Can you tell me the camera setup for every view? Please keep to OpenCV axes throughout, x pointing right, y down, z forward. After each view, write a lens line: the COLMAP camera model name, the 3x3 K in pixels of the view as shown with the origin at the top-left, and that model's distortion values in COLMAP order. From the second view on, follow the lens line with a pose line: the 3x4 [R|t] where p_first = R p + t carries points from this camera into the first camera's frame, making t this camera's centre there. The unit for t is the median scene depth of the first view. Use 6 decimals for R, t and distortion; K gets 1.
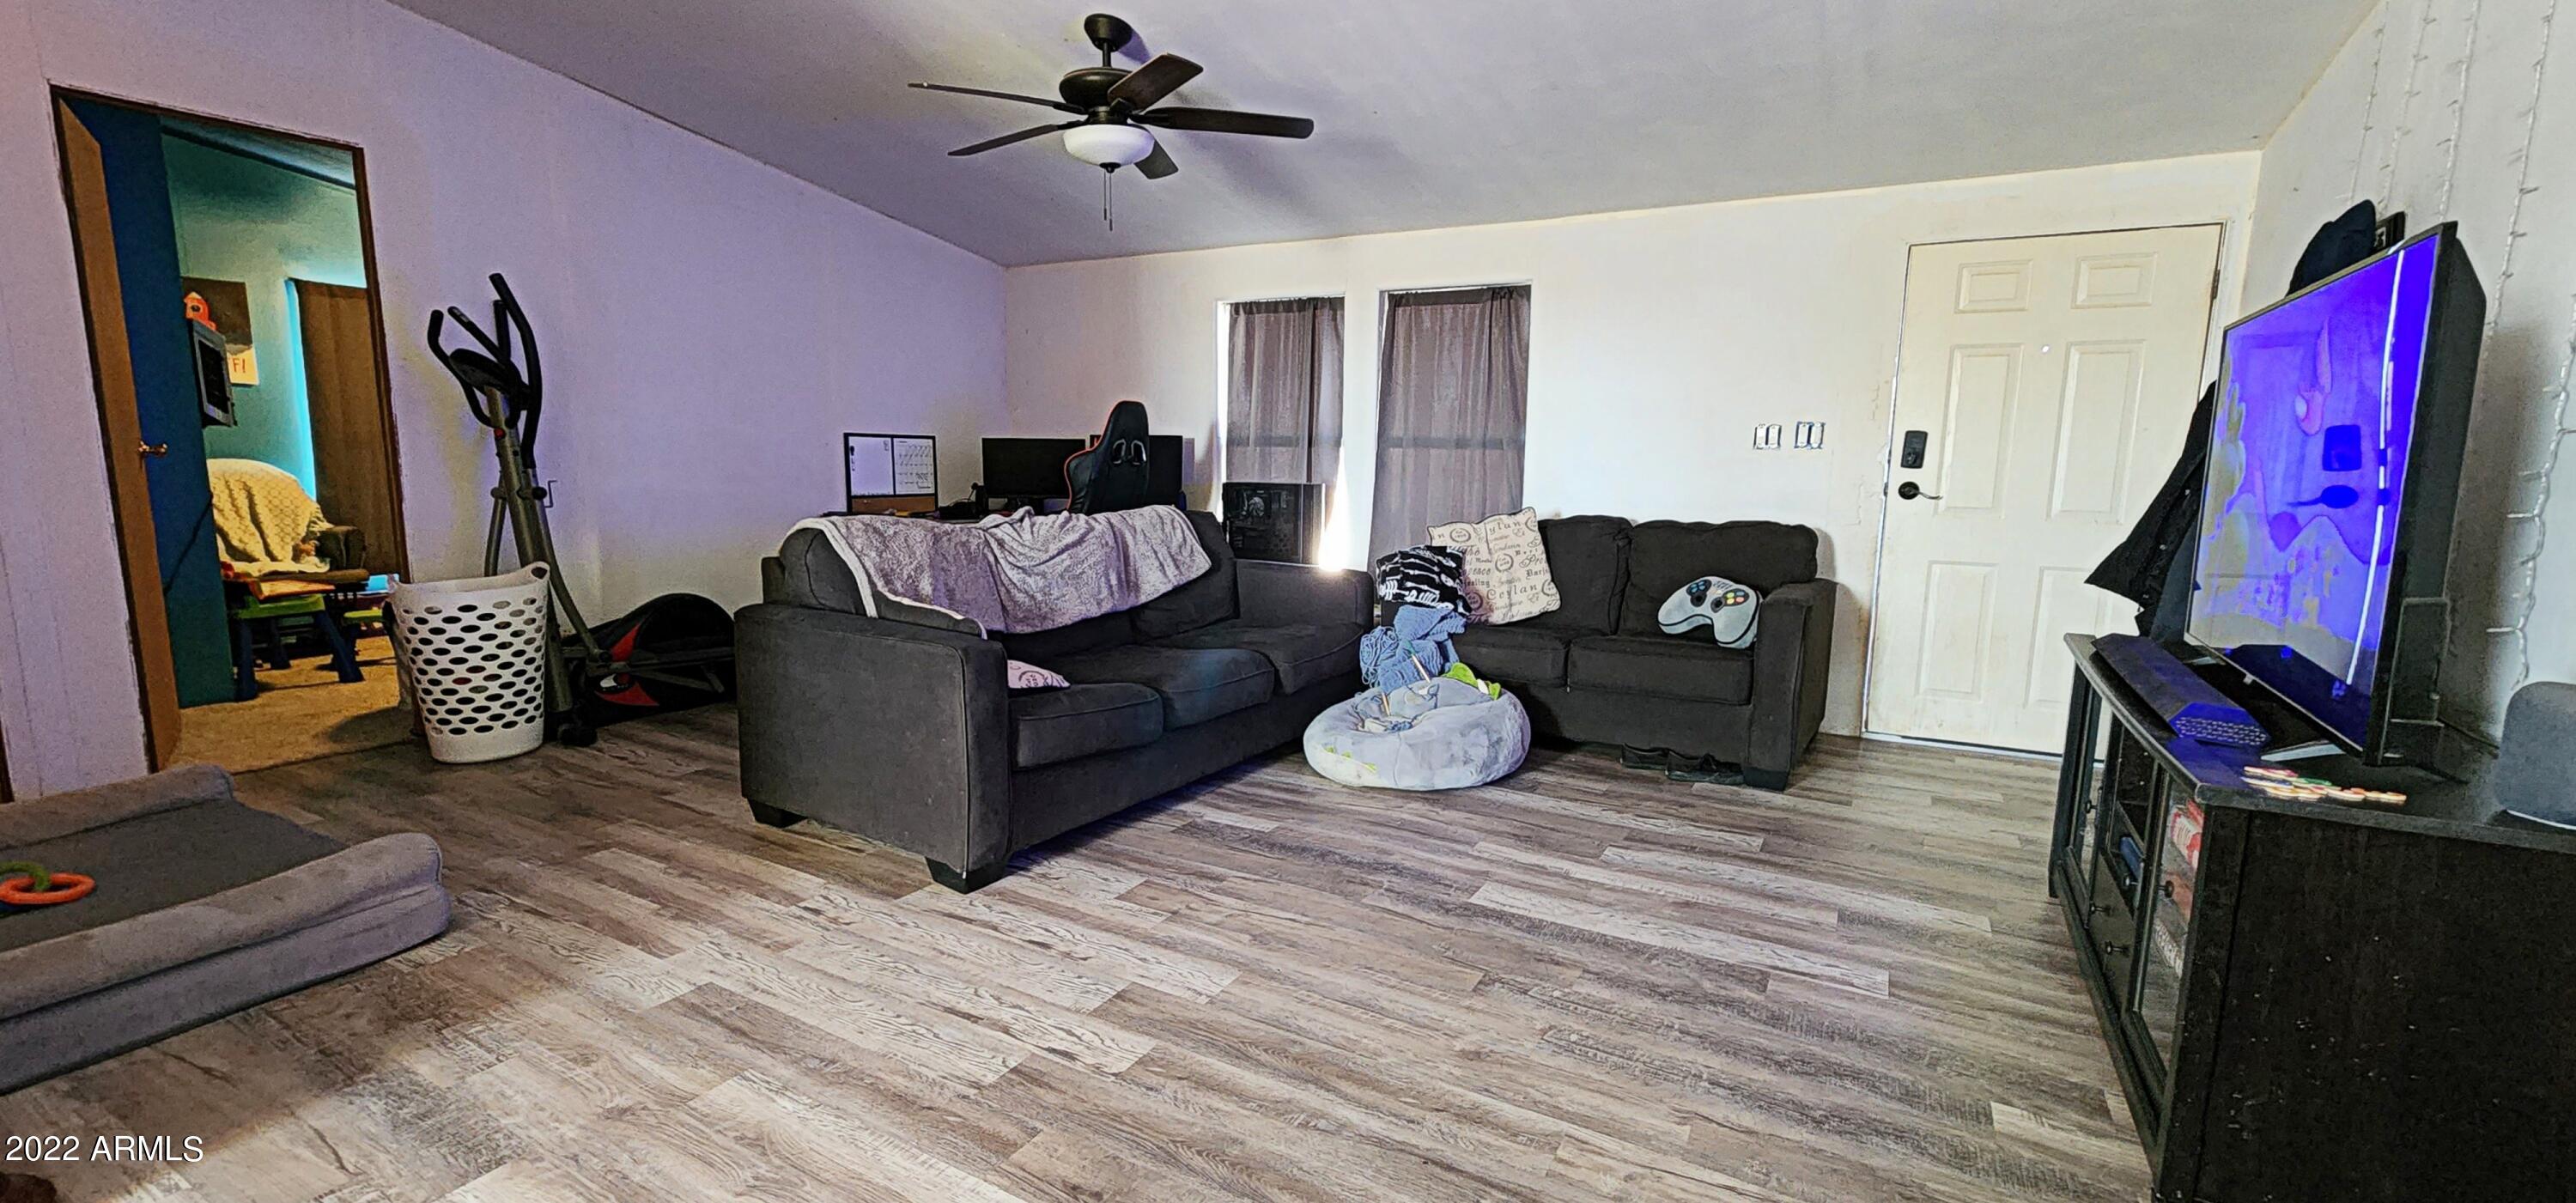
lens RADIAL K [[1069.7, 0, 1282.3], [0, 1069.7, 607.3], [0, 0, 1]] dist [0.002267, -0.002486]
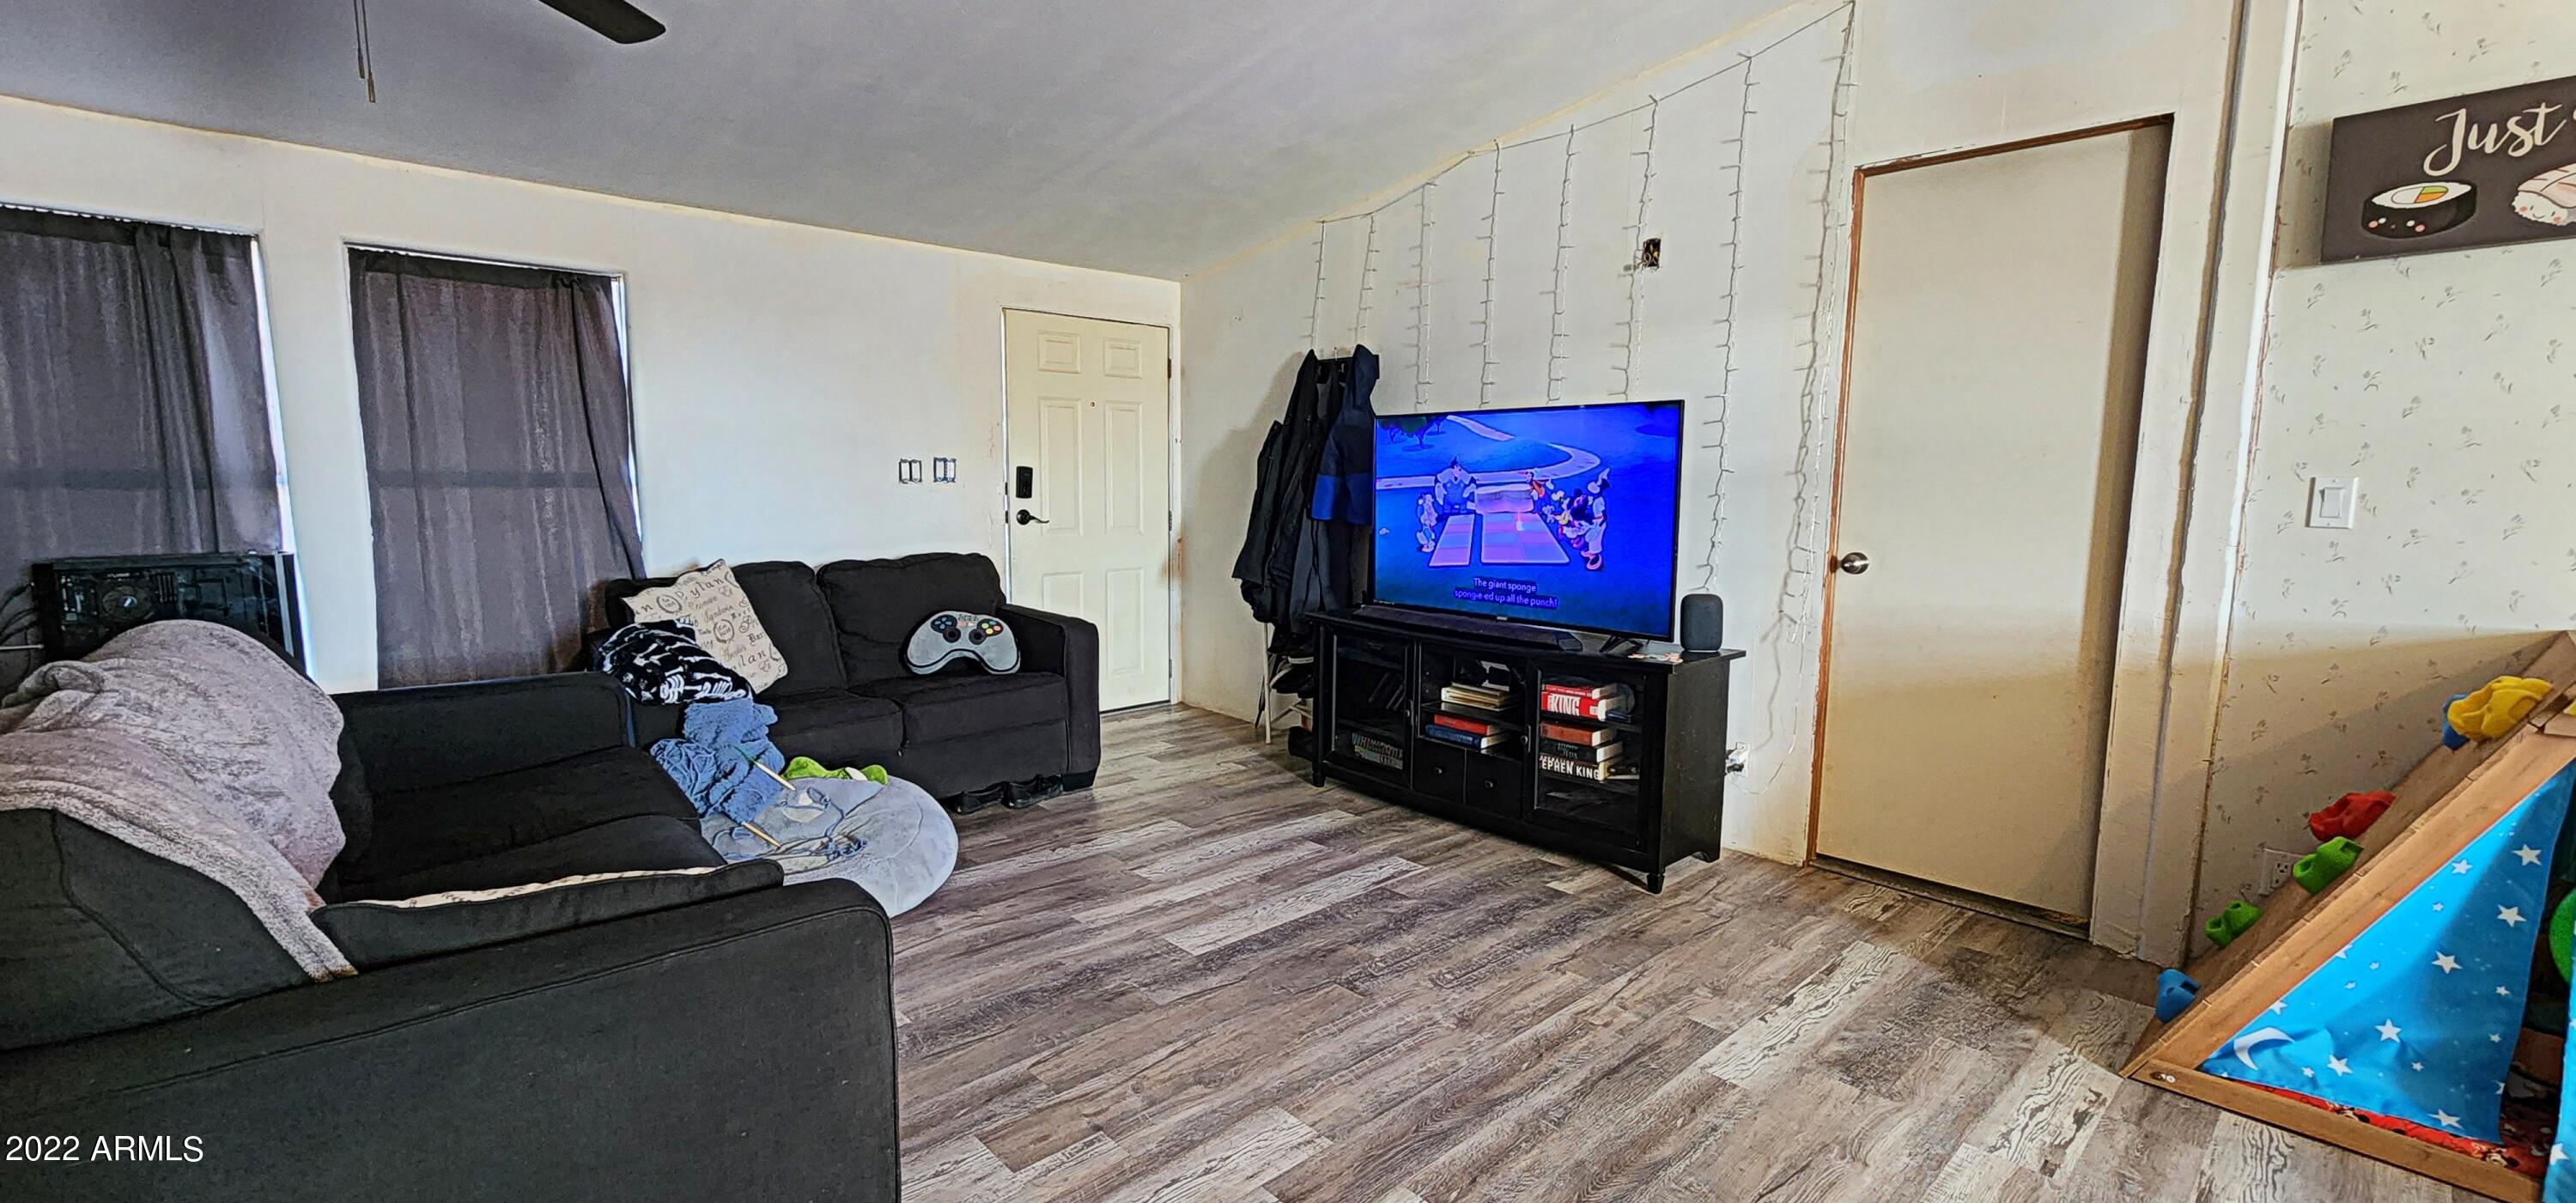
lens RADIAL K [[1069.7, 0, 1282.3], [0, 1069.7, 607.3], [0, 0, 1]] dist [0.002267, -0.002486]
pose [[0.304677, -0.130109, 0.943527, -0.687759], [0.135862, 0.986433, 0.092154, -0.123940], [-0.942716, 0.100112, 0.318220, 0.563754]]
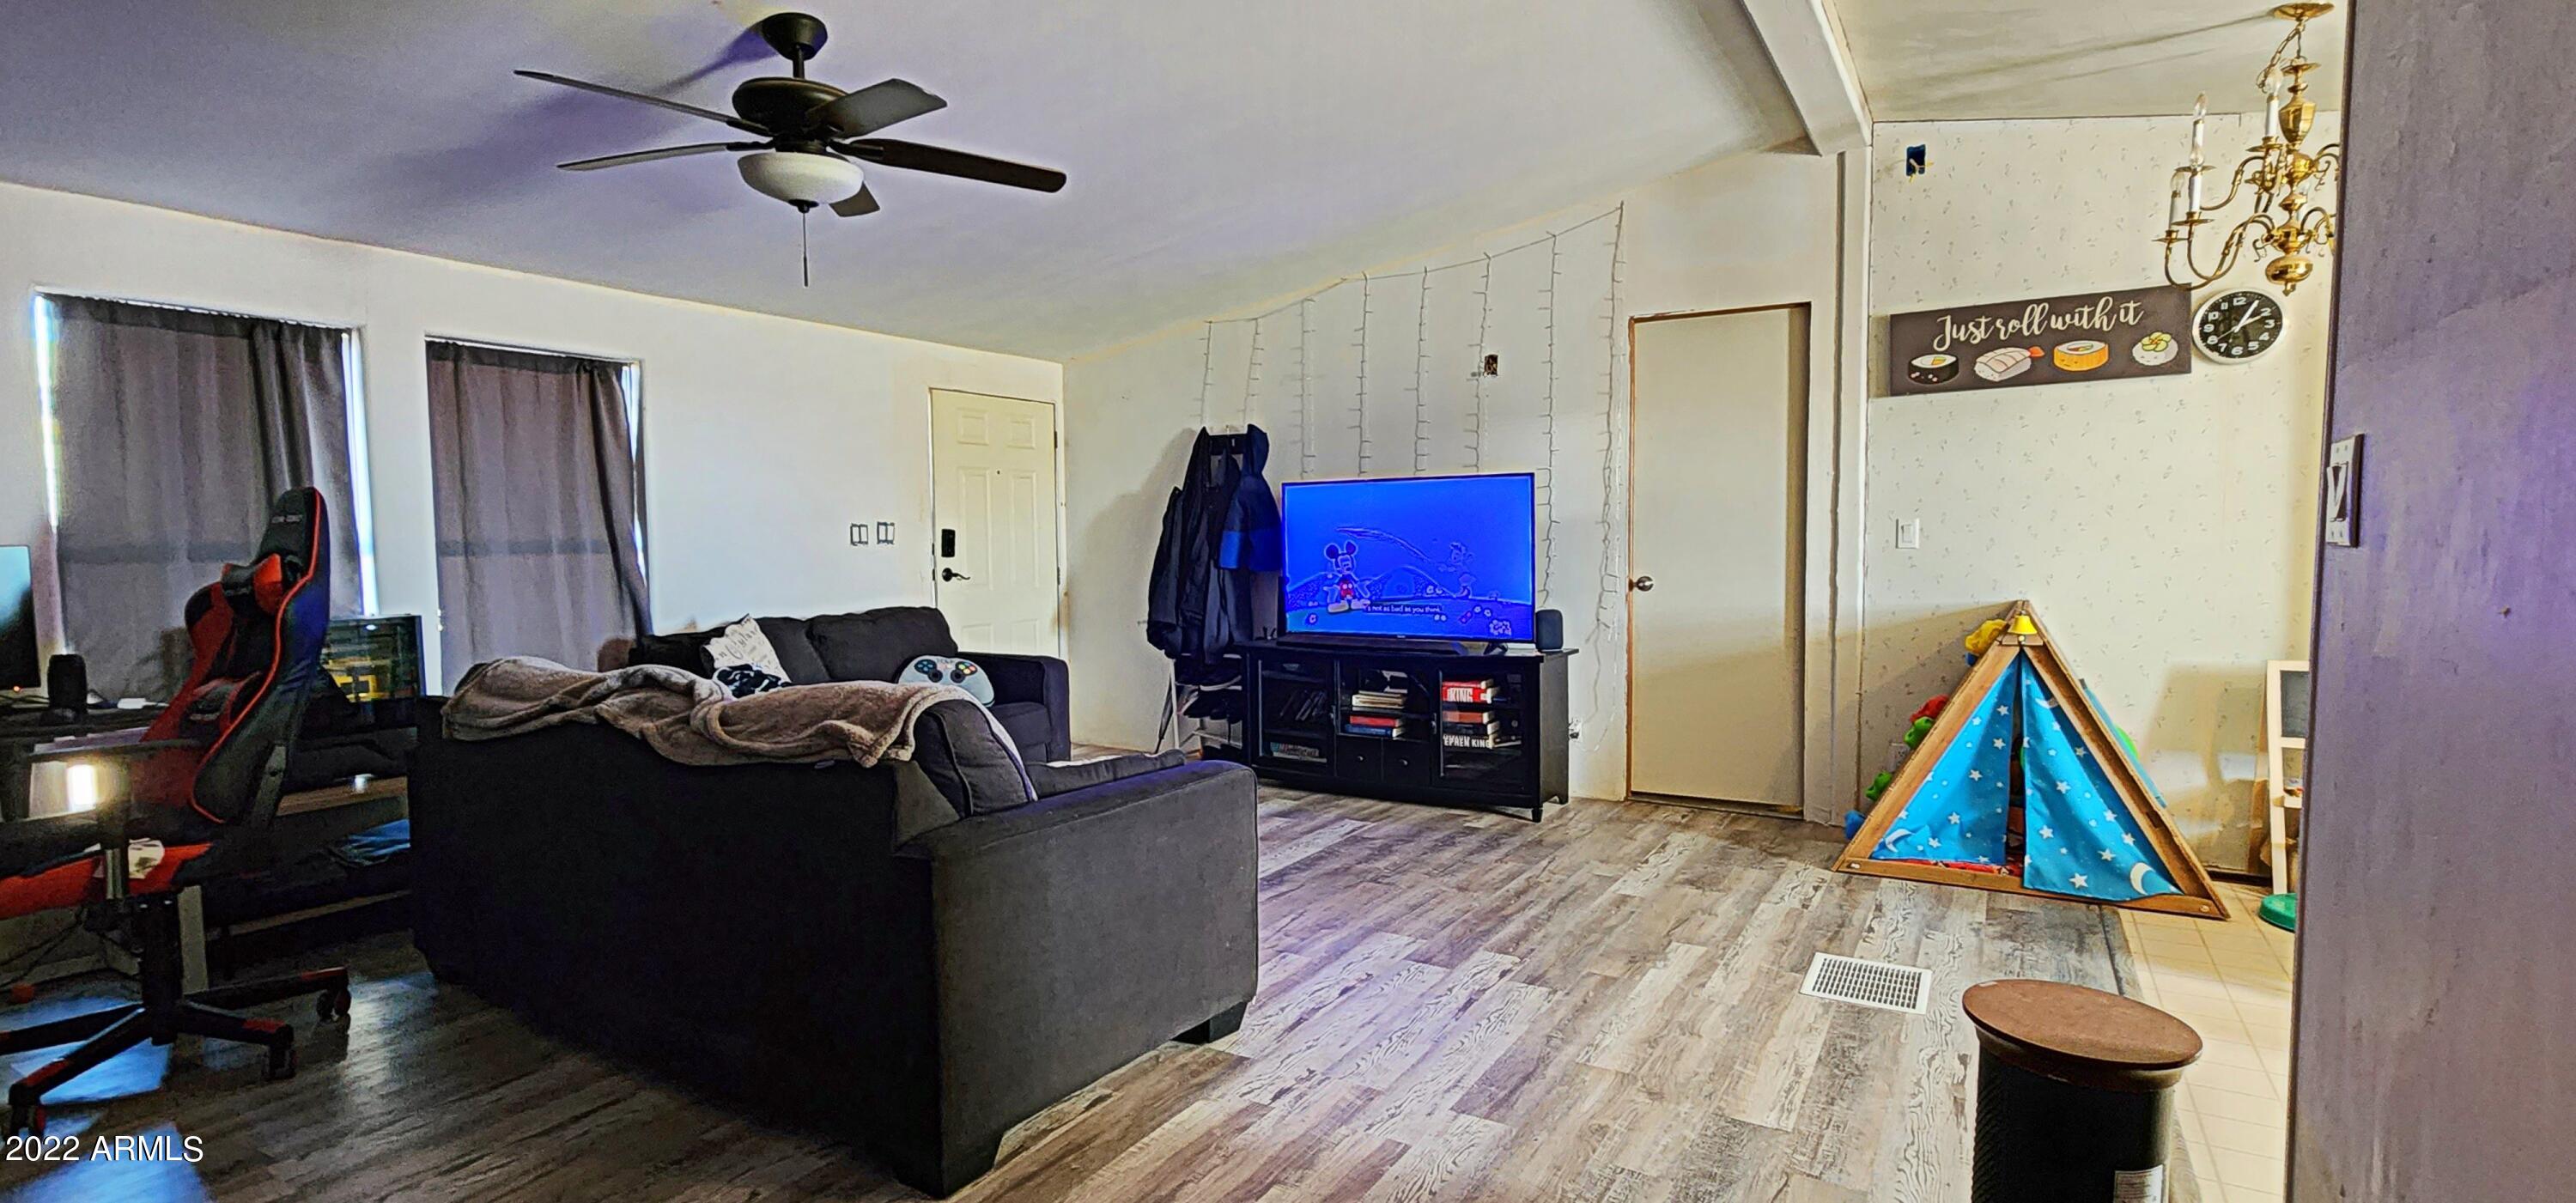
lens RADIAL K [[1188.3, 0, 1283.6], [0, 1188.3, 608.7], [0, 0, 1]] dist [-0.000732, -0.000415]
pose [[0.028992, -0.077432, 0.996576, -1.283595], [0.157481, 0.984898, 0.071943, -0.164927], [-0.987096, 0.154856, 0.040748, 0.836378]]
